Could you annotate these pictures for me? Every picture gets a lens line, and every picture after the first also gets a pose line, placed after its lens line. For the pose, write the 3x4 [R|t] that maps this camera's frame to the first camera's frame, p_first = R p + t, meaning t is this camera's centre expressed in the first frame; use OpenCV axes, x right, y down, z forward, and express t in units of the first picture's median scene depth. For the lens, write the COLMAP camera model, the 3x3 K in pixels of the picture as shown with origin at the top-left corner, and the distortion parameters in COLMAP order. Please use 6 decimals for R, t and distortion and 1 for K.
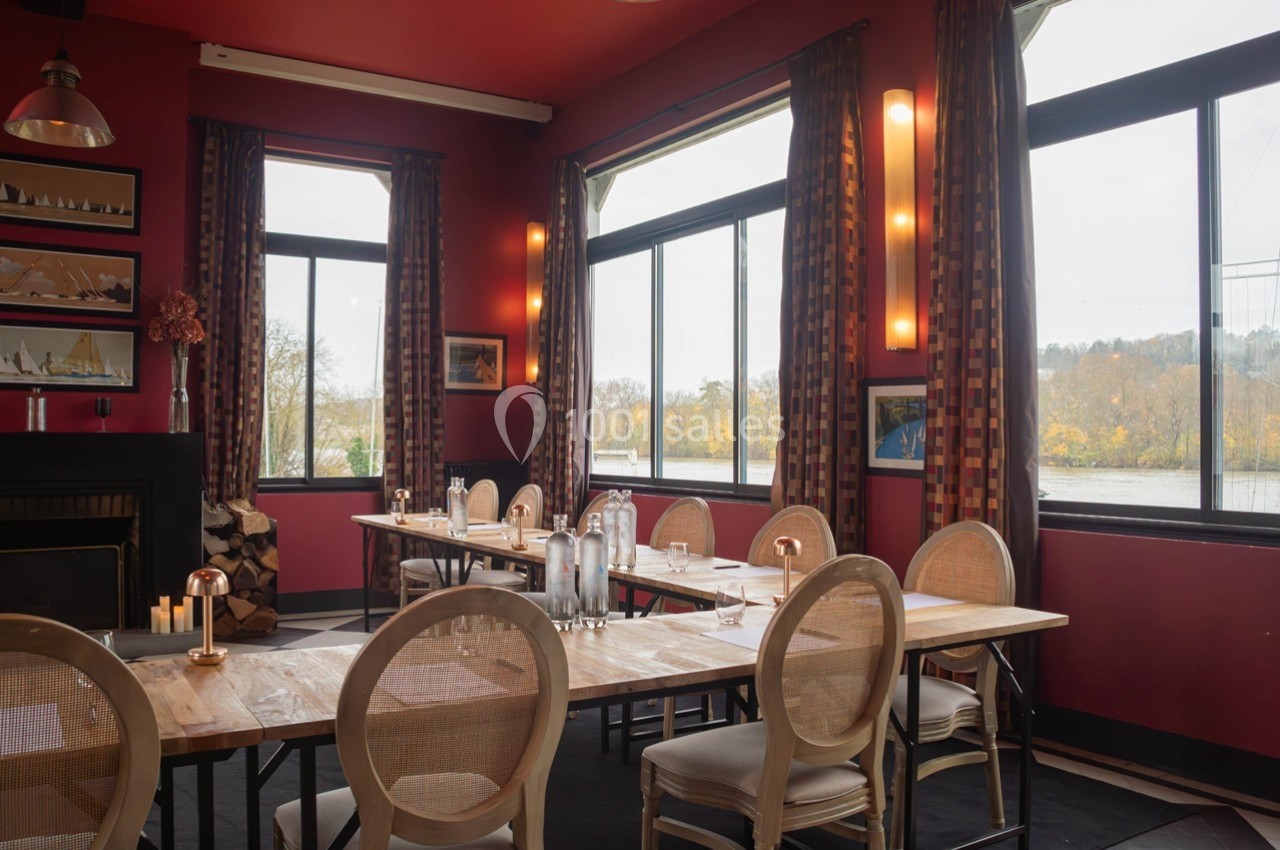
lens RADIAL K [[1063.2, 0, 639.9], [0, 1063.2, 426.5], [0, 0, 1]] dist [-0.162578, 0.128526]
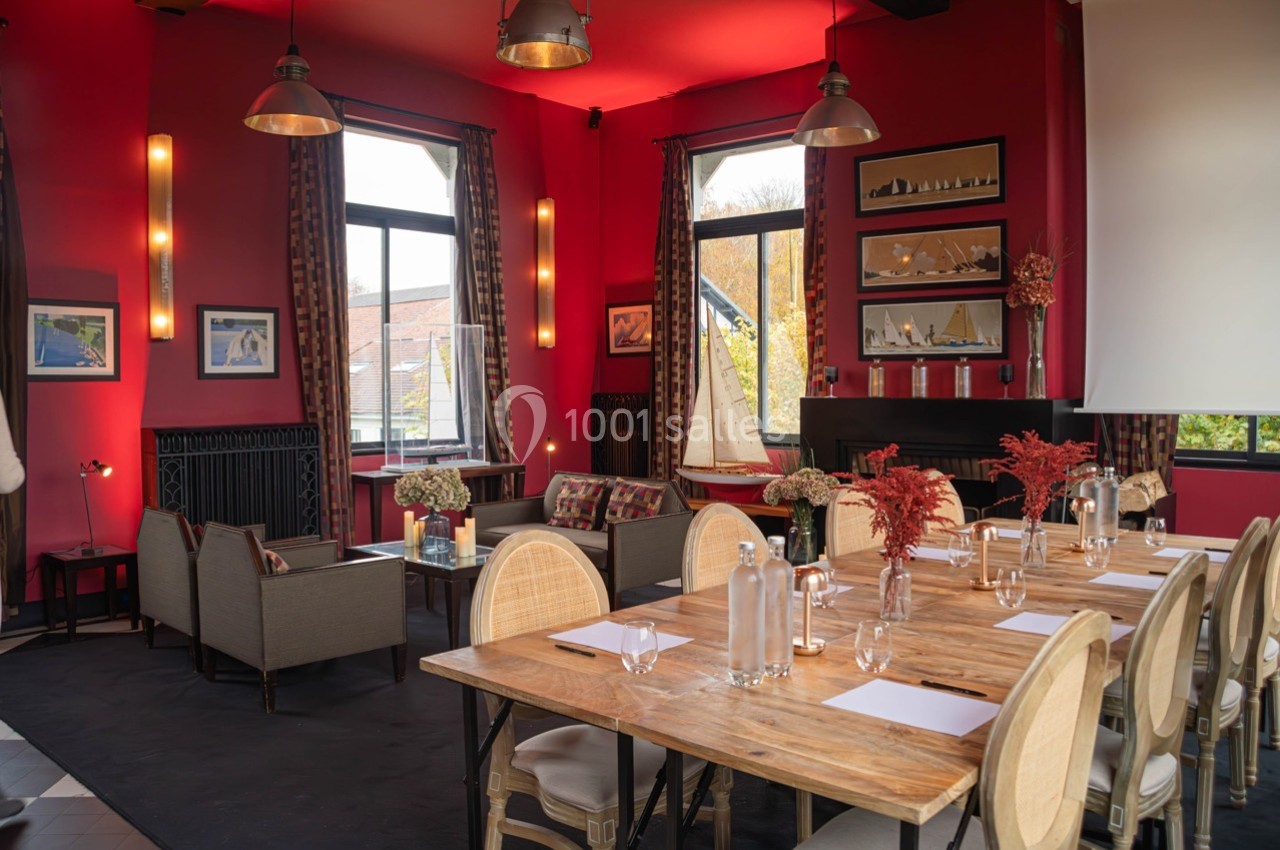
lens RADIAL K [[1063.2, 0, 632.6], [0, 1063.2, 416.1], [0, 0, 1]] dist [-0.162578, 0.128526]
pose [[0.273864, 0.022597, -0.961503, 0.398234], [0.012620, 0.999553, 0.027086, -0.009281], [0.961686, -0.019552, 0.273457, 0.372475]]
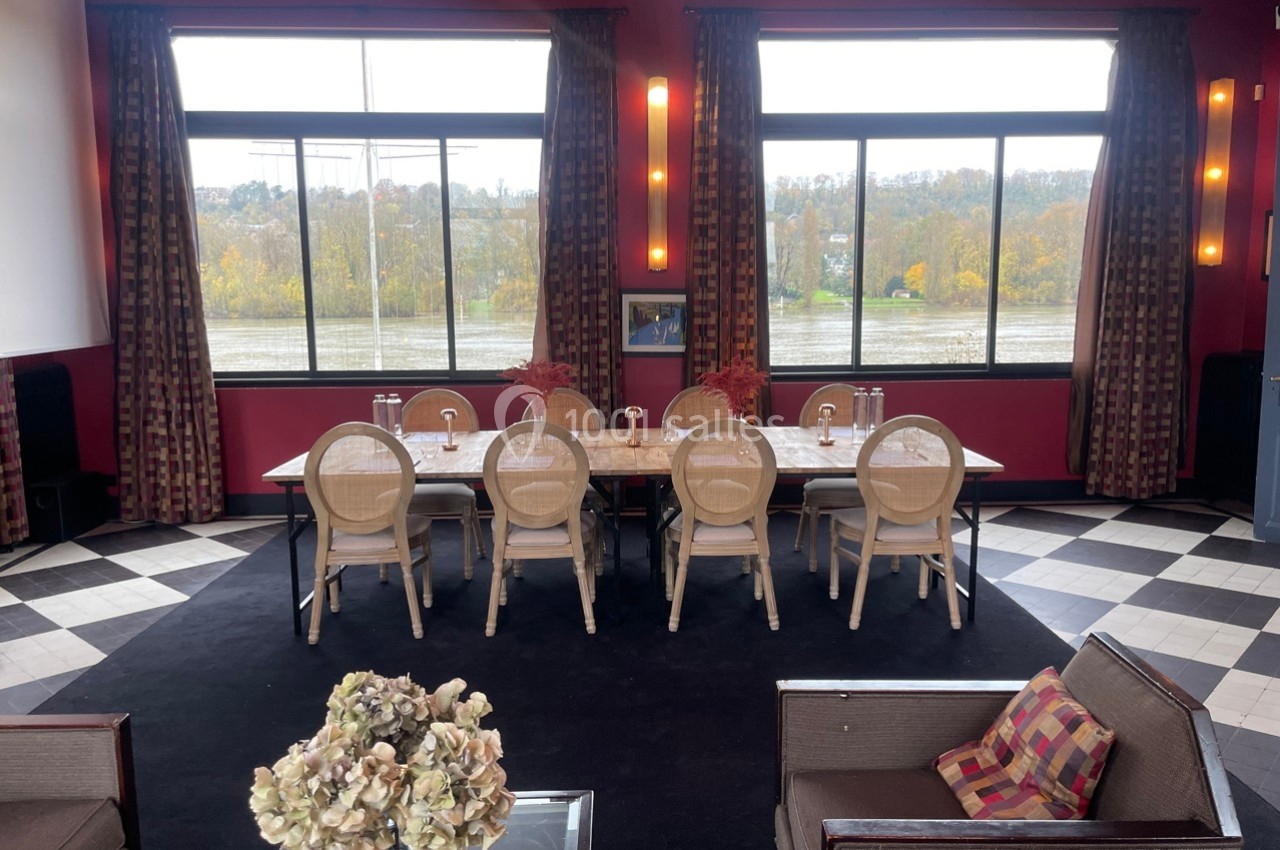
lens RADIAL K [[1003.3, 0, 643.0], [0, 1003.3, 432.0], [0, 0, 1]] dist [0.074787, -0.078893]
pose [[0.482767, -0.134858, 0.865303, -0.801807], [-0.001698, 0.987926, 0.154916, -0.053842], [-0.875747, -0.076257, 0.476709, 0.278389]]
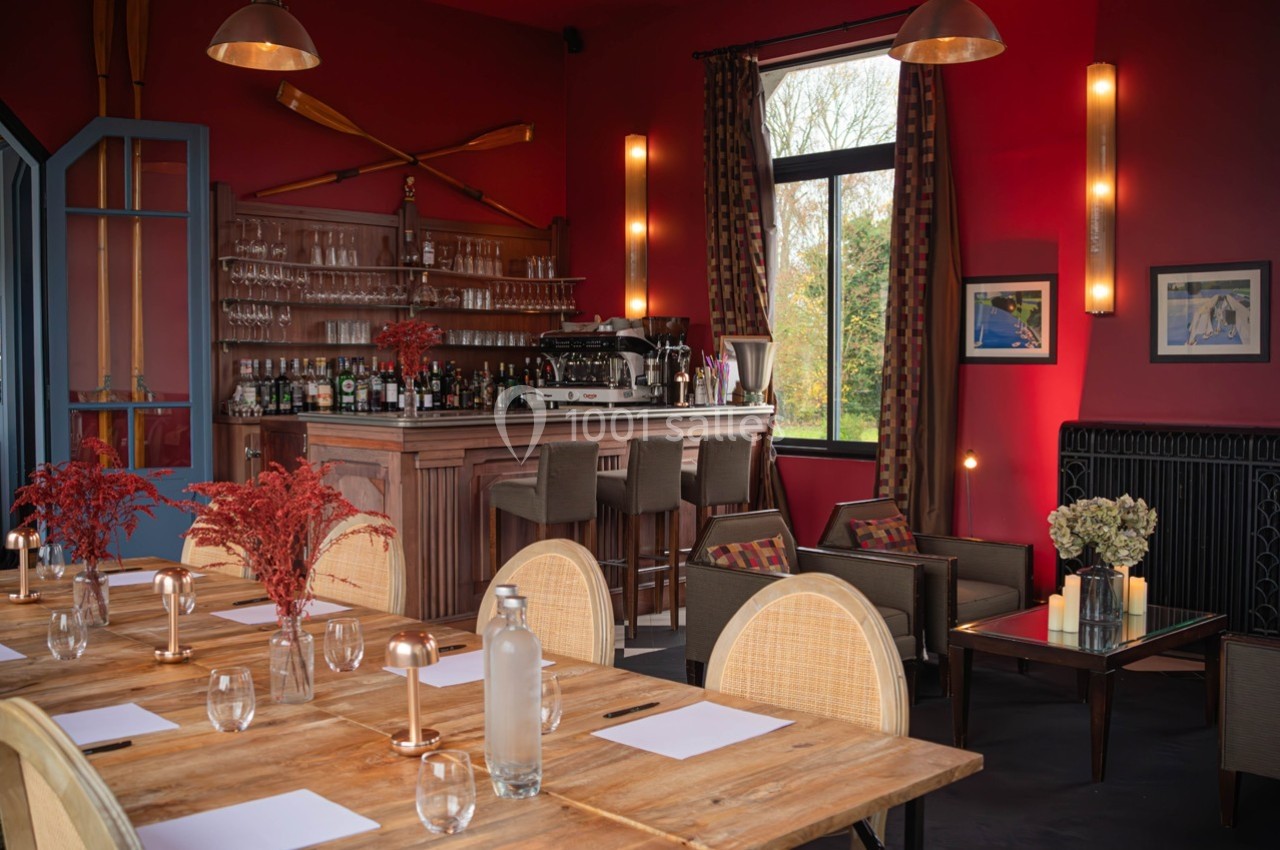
lens RADIAL K [[1345.6, 0, 637.8], [0, 1345.6, 423.1], [0, 0, 1]] dist [-0.015315, 0.000000]
pose [[-0.978955, 0.003653, -0.204046, -0.171235], [-0.005026, 0.999105, 0.041996, -0.019566], [0.204016, 0.042138, -0.978060, 1.279585]]
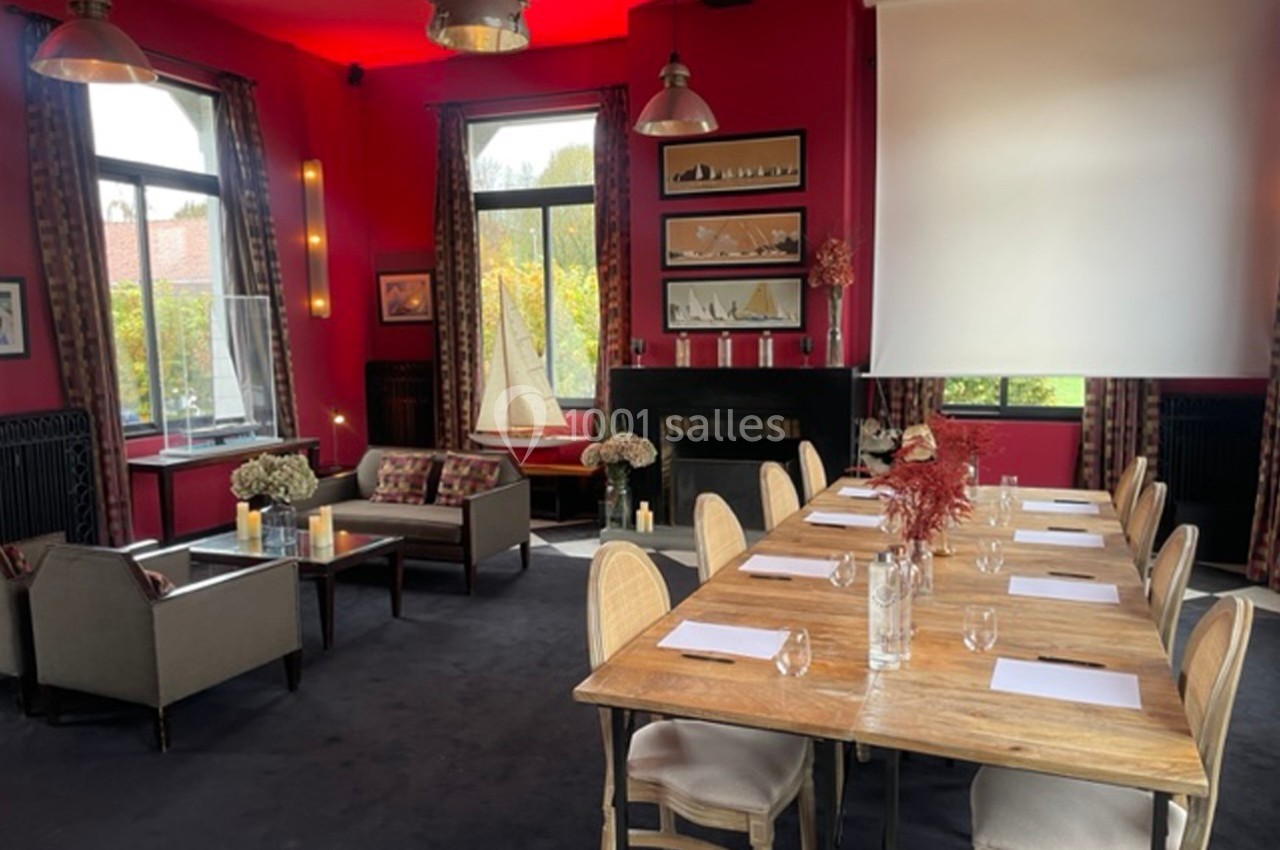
lens RADIAL K [[995.8, 0, 627.1], [0, 995.8, 421.3], [0, 0, 1]] dist [0.122143, -0.092296]
pose [[0.592230, 0.065102, -0.803135, 0.299827], [0.025557, 0.994712, 0.099477, -0.050504], [0.805363, -0.079439, 0.587435, 0.180545]]
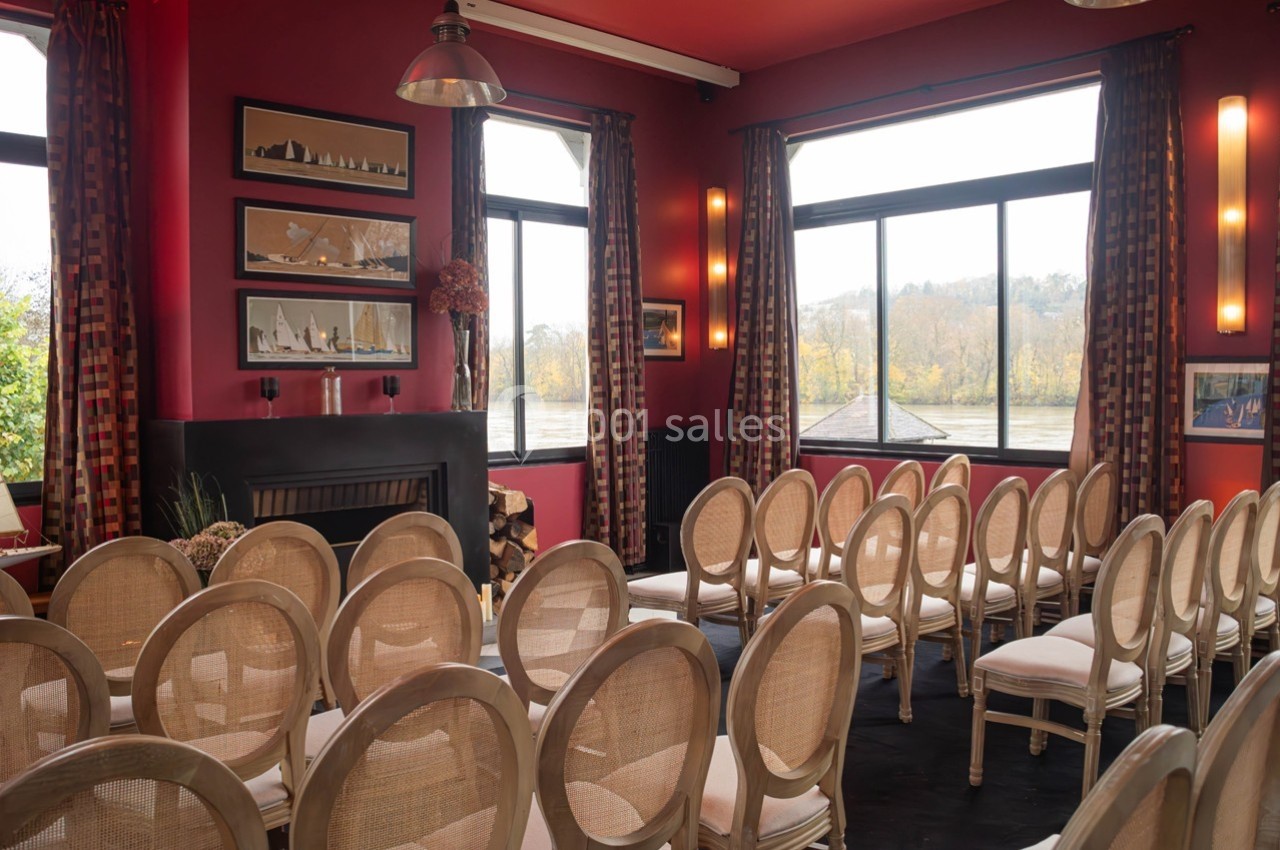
lens RADIAL K [[1063.2, 0, 645.6], [0, 1063.2, 434.0], [0, 0, 1]] dist [-0.162578, 0.128526]
pose [[0.982989, -0.022567, 0.182271, -0.464628], [0.011132, 0.997919, 0.063517, -0.032900], [-0.183325, -0.060407, 0.981195, 0.026804]]
